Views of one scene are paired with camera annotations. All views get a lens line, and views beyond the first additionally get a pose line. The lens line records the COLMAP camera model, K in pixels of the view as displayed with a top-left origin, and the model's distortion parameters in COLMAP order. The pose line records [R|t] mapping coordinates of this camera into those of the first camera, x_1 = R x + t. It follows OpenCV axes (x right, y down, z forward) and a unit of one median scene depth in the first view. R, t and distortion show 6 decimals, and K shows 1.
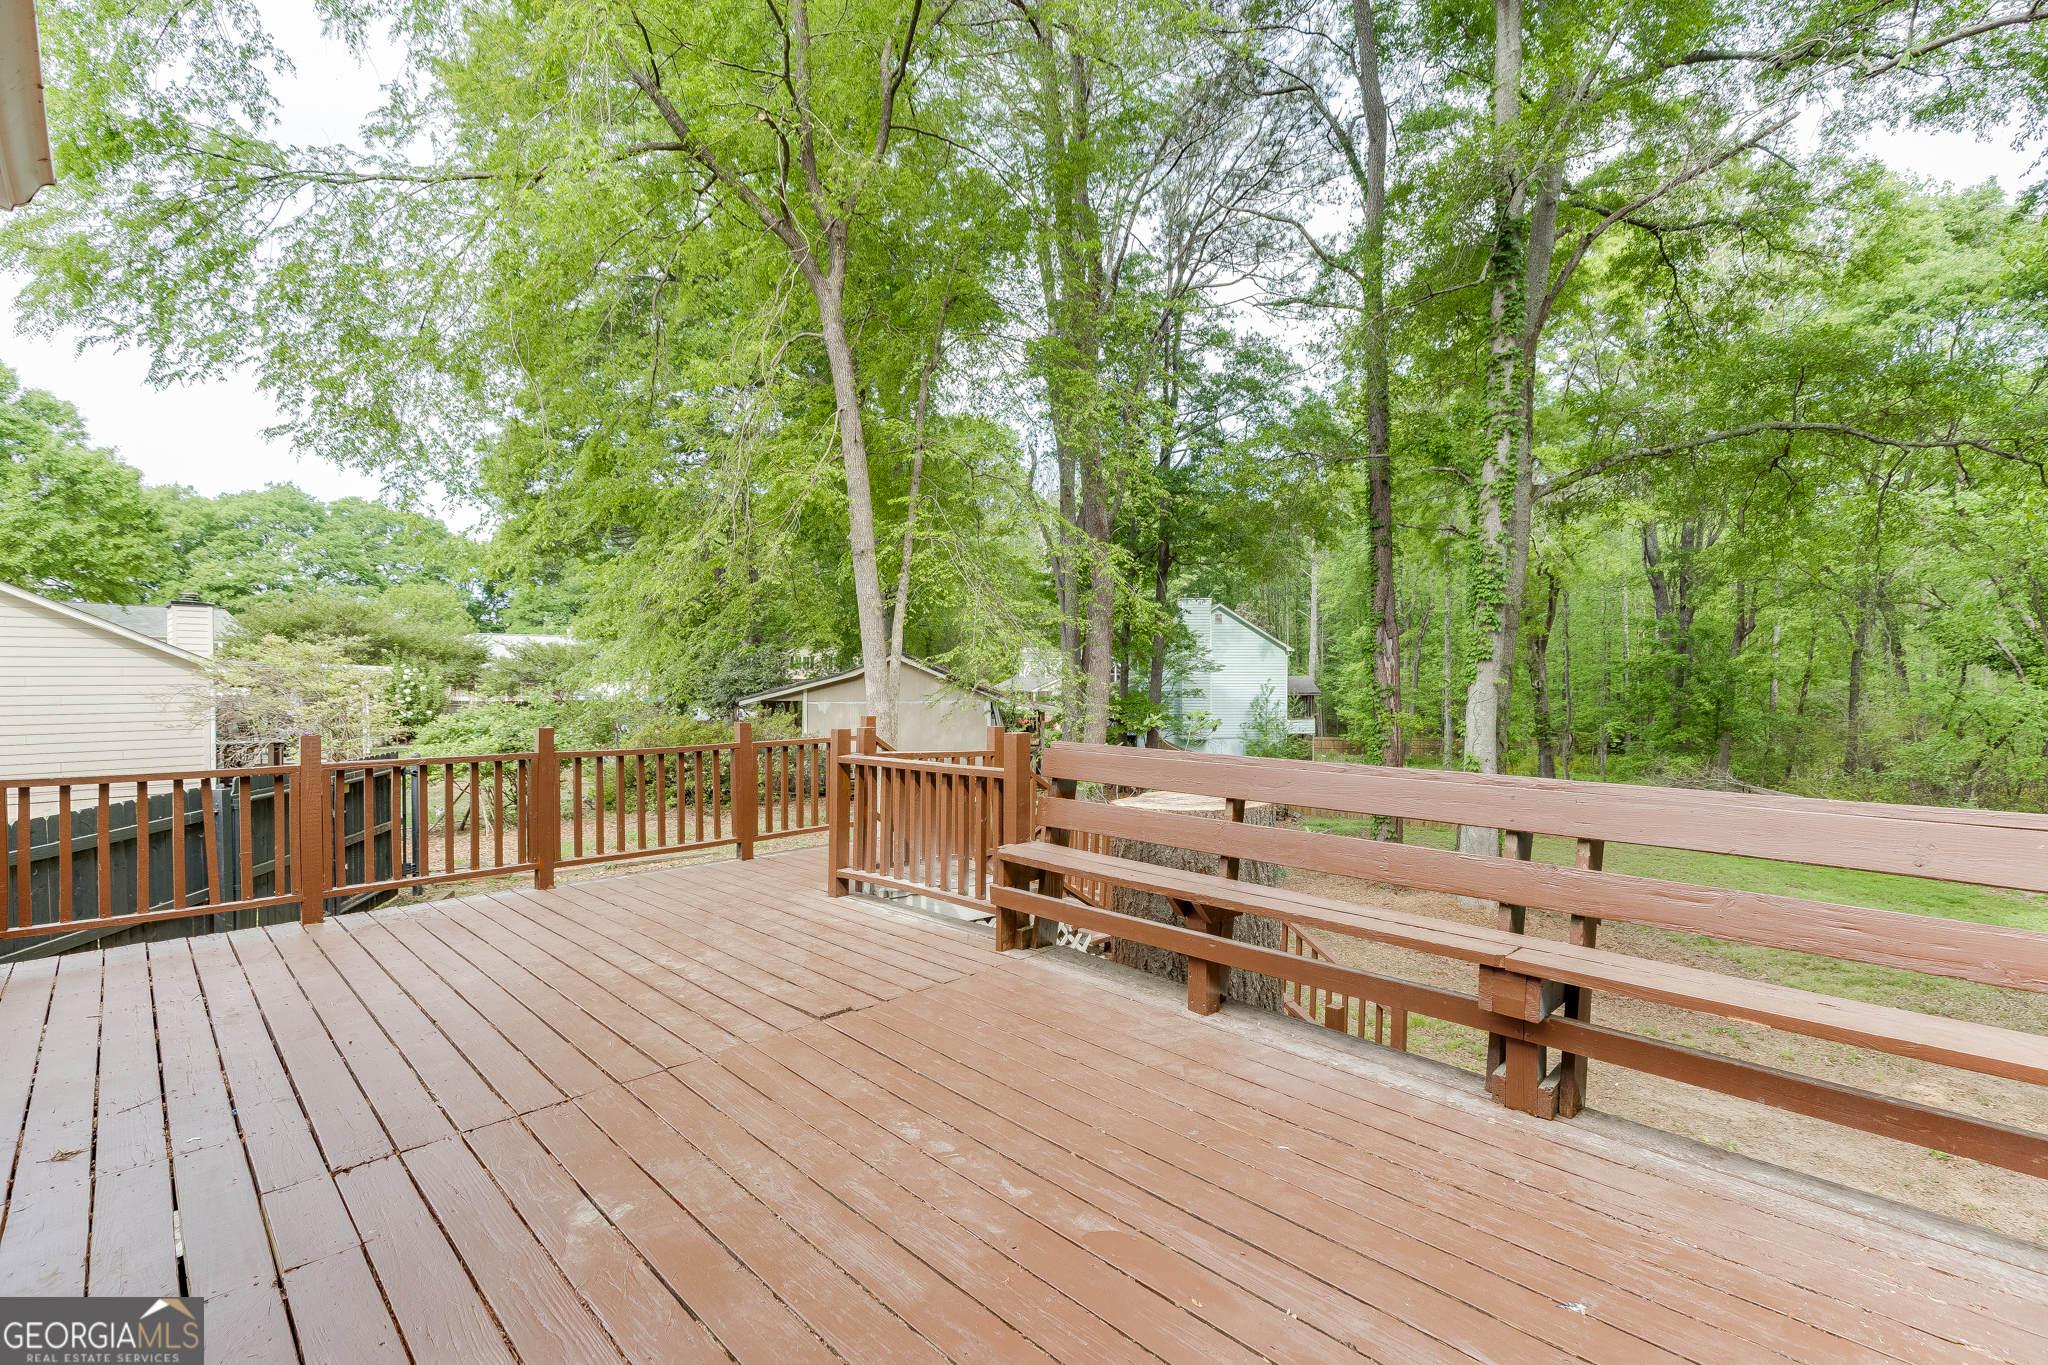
lens RADIAL K [[916.9, 0, 1036.7], [0, 916.9, 686.8], [0, 0, 1]] dist [0.002697, 0.000766]
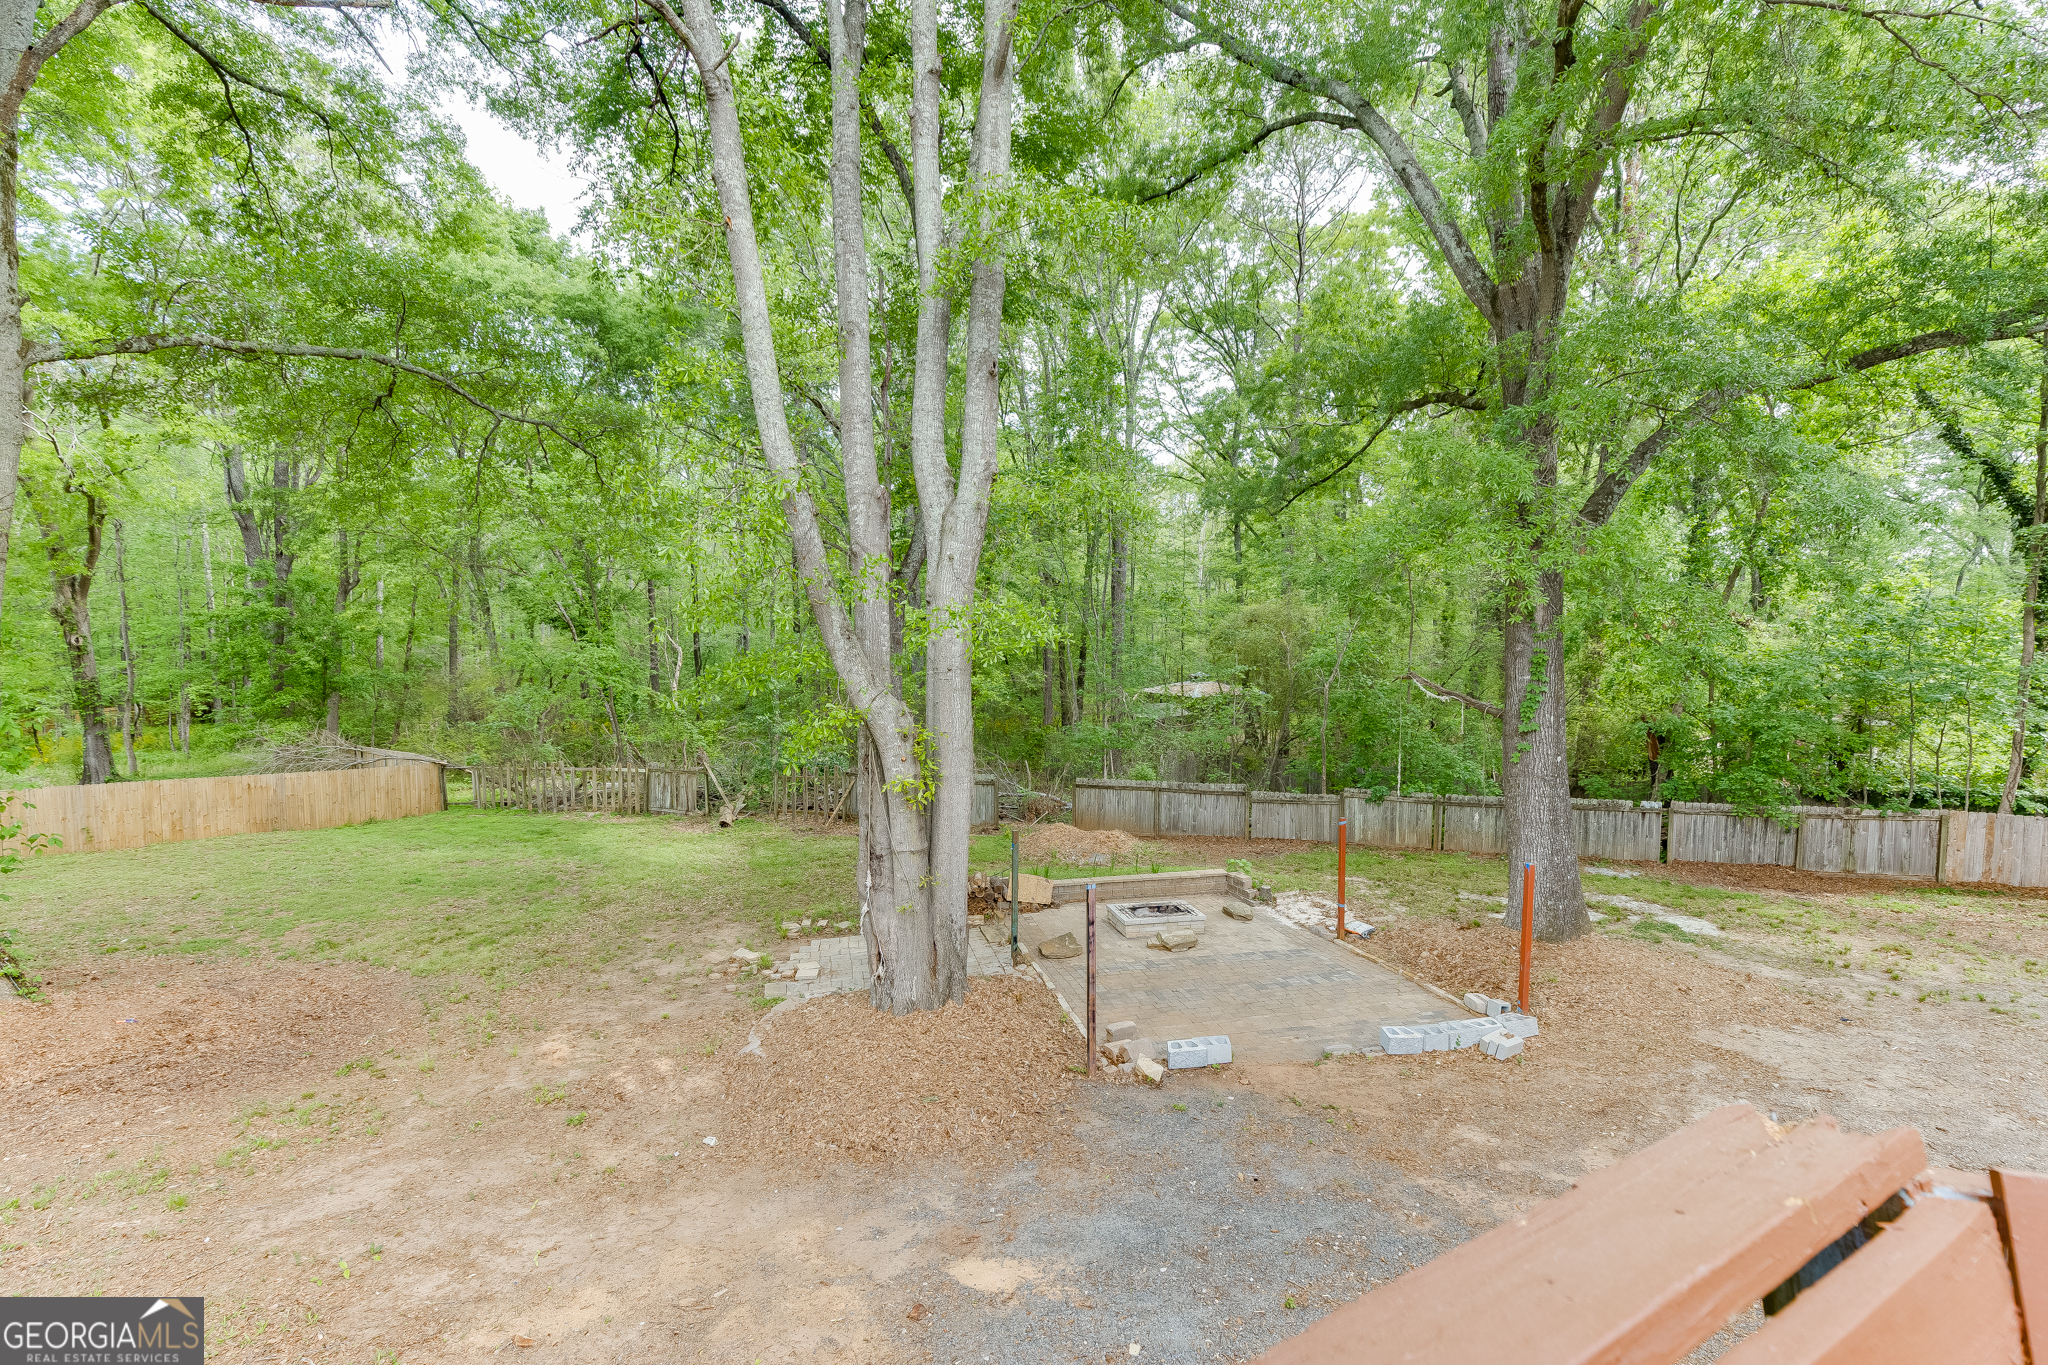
lens RADIAL K [[916.9, 0, 1036.7], [0, 916.9, 686.8], [0, 0, 1]] dist [0.002697, 0.000766]
pose [[0.268006, -0.050687, 0.962083, 0.083542], [0.002708, 0.998651, 0.051859, -0.005700], [-0.963413, -0.011293, 0.267782, 0.119308]]
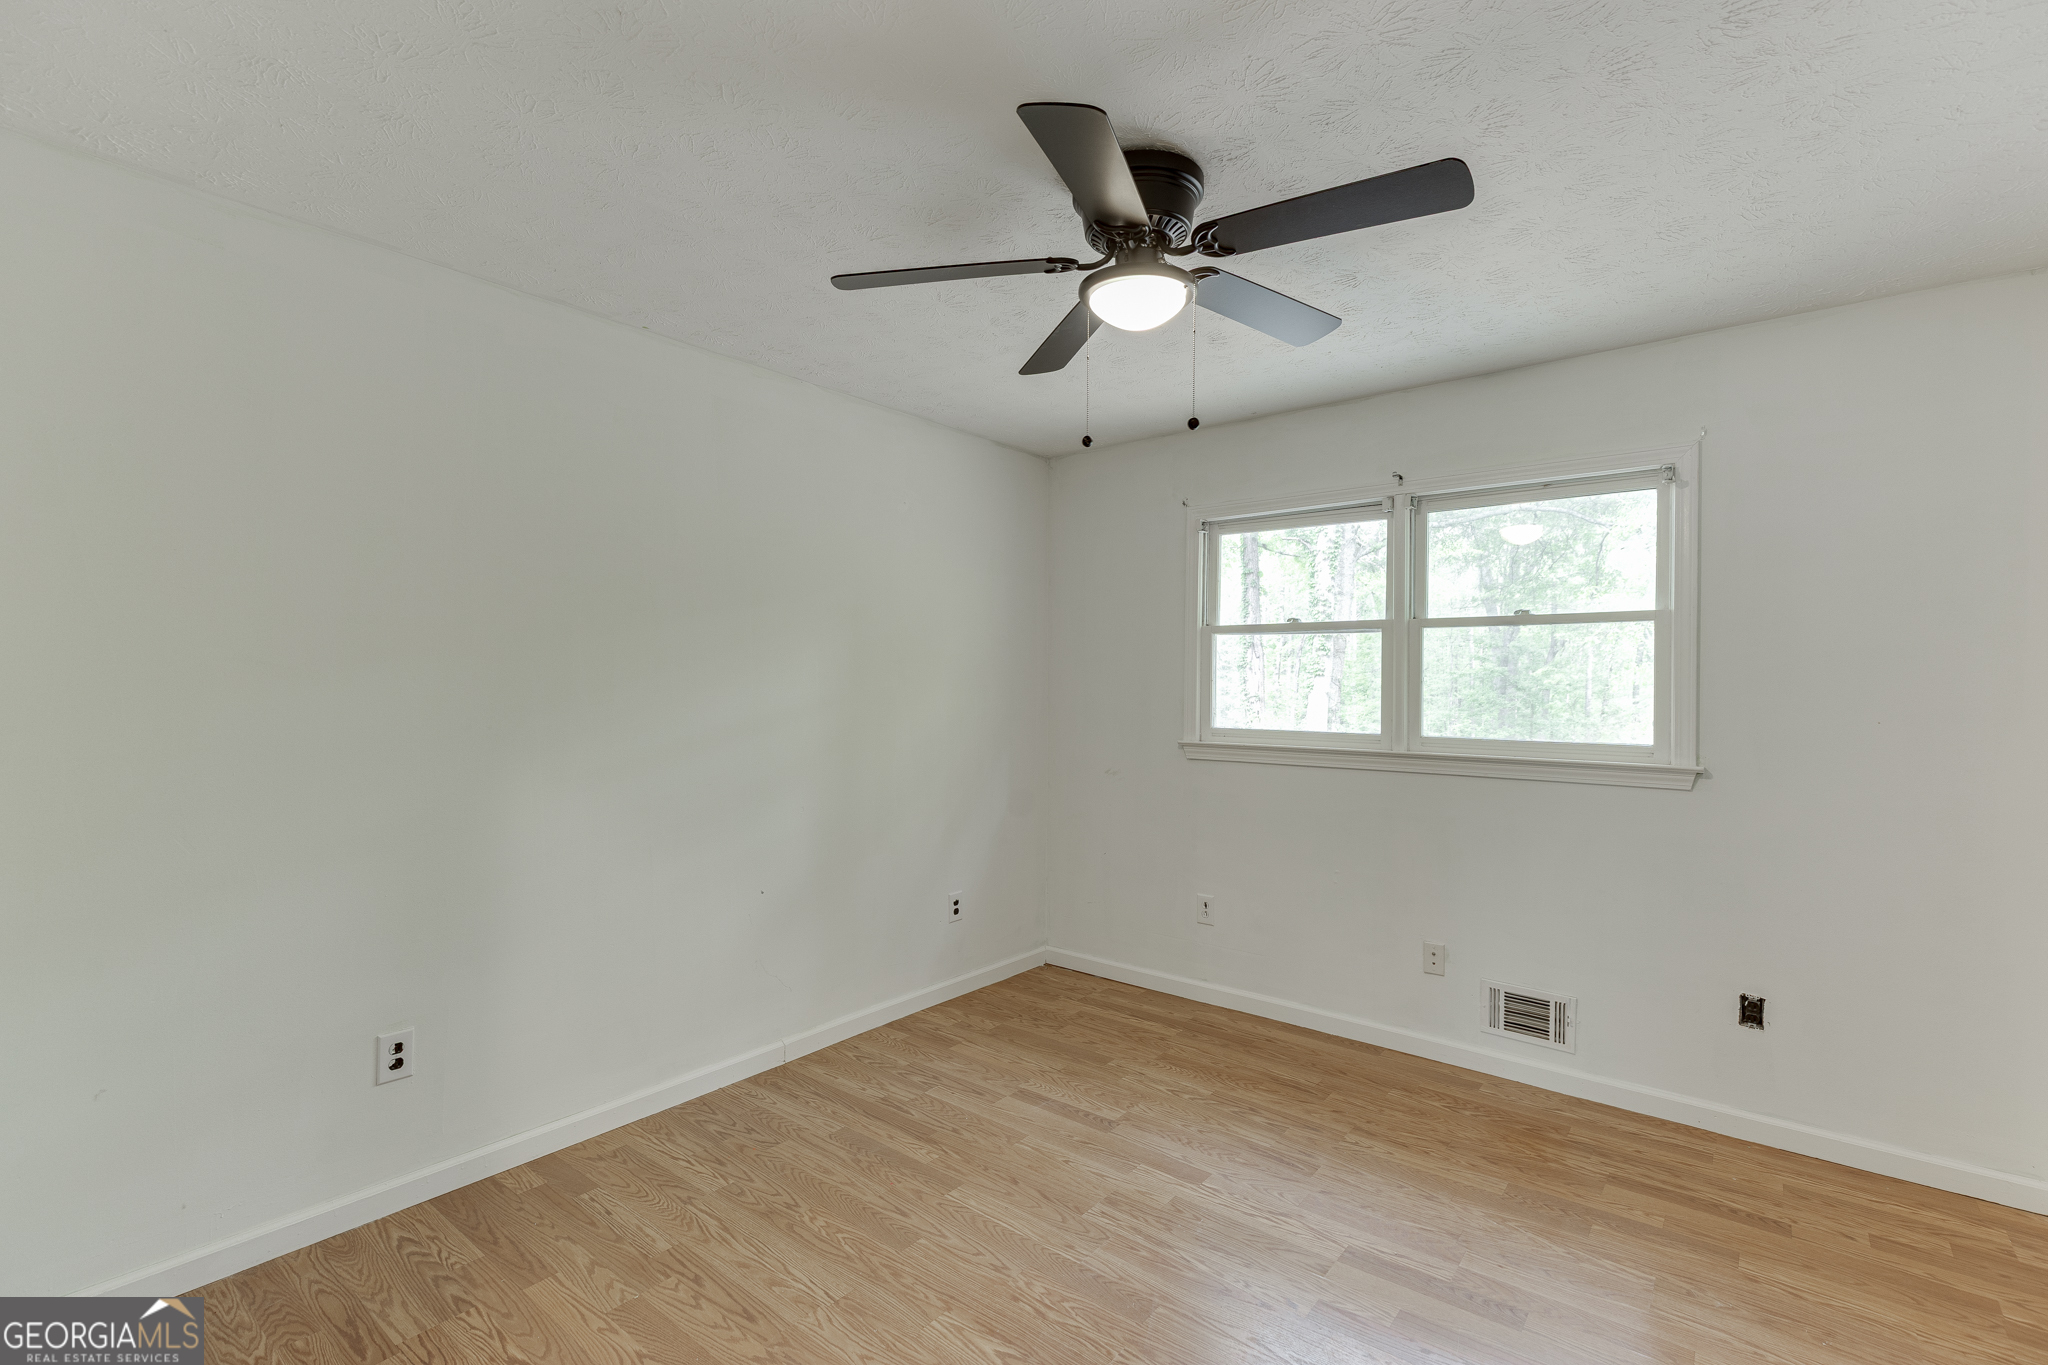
lens RADIAL K [[915.3, 0, 1030.9], [0, 915.3, 687.7], [0, 0, 1]] dist [0.005433, -0.001055]
pose [[0.995306, 0.001847, 0.096763, -0.068384], [-0.001361, 0.999986, -0.005093, -0.002238], [-0.096771, 0.004937, 0.995294, -0.282272]]
